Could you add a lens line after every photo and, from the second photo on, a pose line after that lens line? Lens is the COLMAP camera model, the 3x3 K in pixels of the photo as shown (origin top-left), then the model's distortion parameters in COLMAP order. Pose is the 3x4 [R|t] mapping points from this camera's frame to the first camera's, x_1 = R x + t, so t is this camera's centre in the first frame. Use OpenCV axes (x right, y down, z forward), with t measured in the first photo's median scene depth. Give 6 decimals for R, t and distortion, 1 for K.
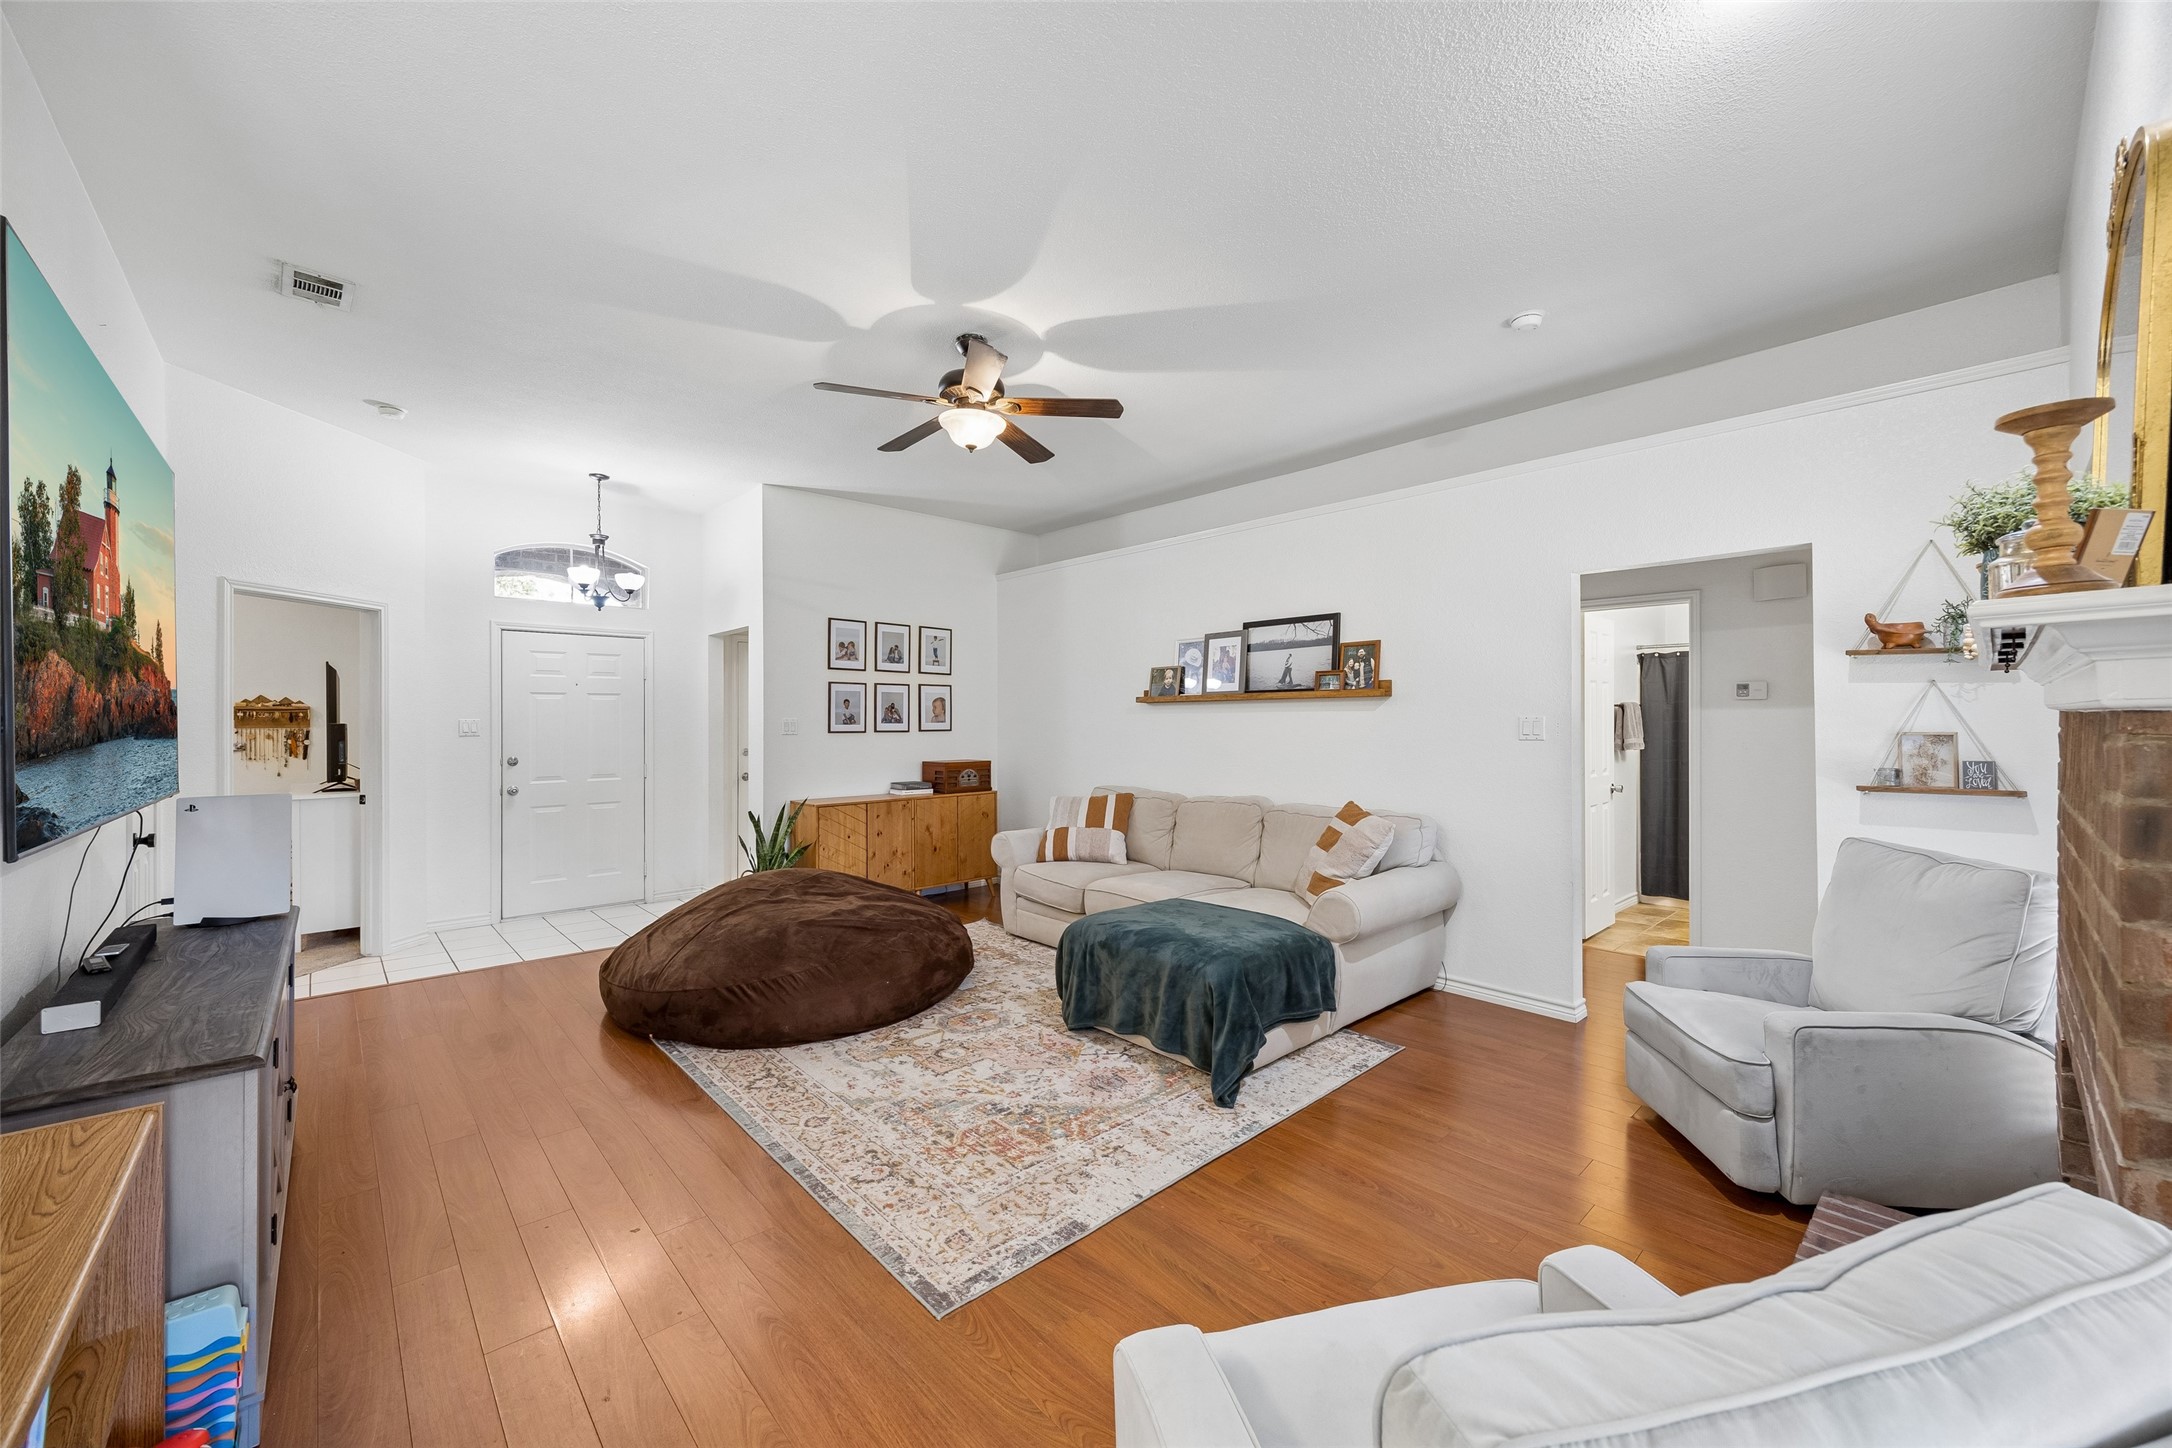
lens RADIAL K [[844.3, 0, 1087.6], [0, 844.3, 718.5], [0, 0, 1]] dist [0.001863, 0.000375]
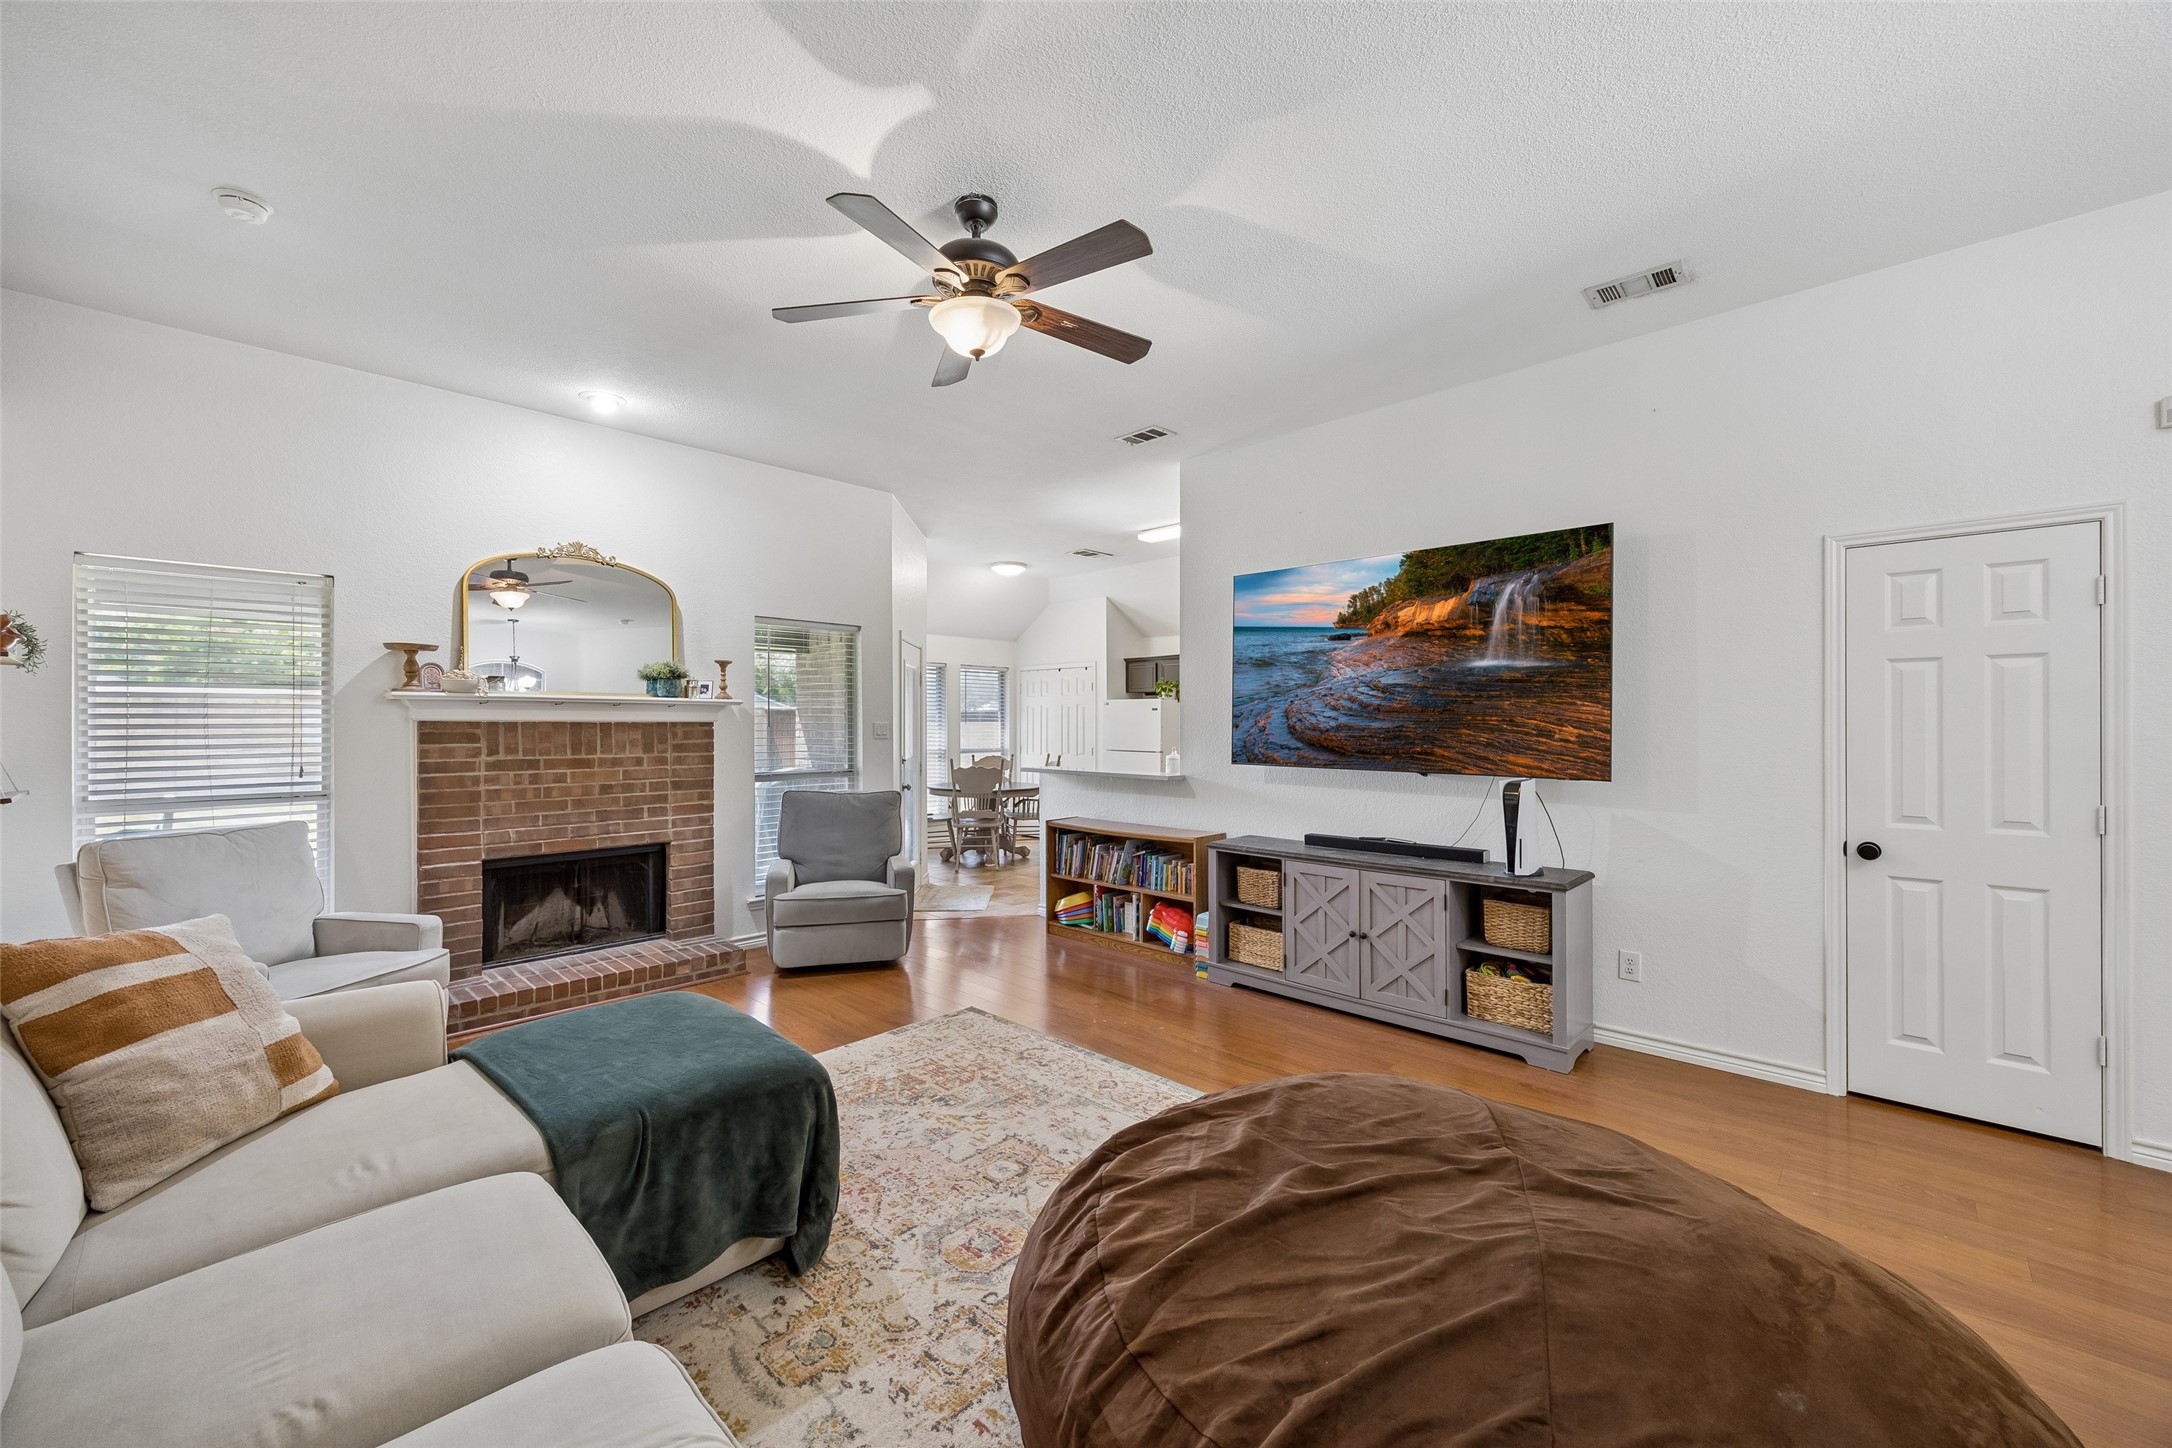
lens RADIAL K [[844.3, 0, 1094.8], [0, 844.3, 721.3], [0, 0, 1]] dist [0.001863, 0.000375]
pose [[-0.997333, 0.002485, -0.072938, -0.149803], [0.002547, 0.999996, -0.000763, -0.000921], [0.072936, -0.000947, -0.997336, 1.412173]]
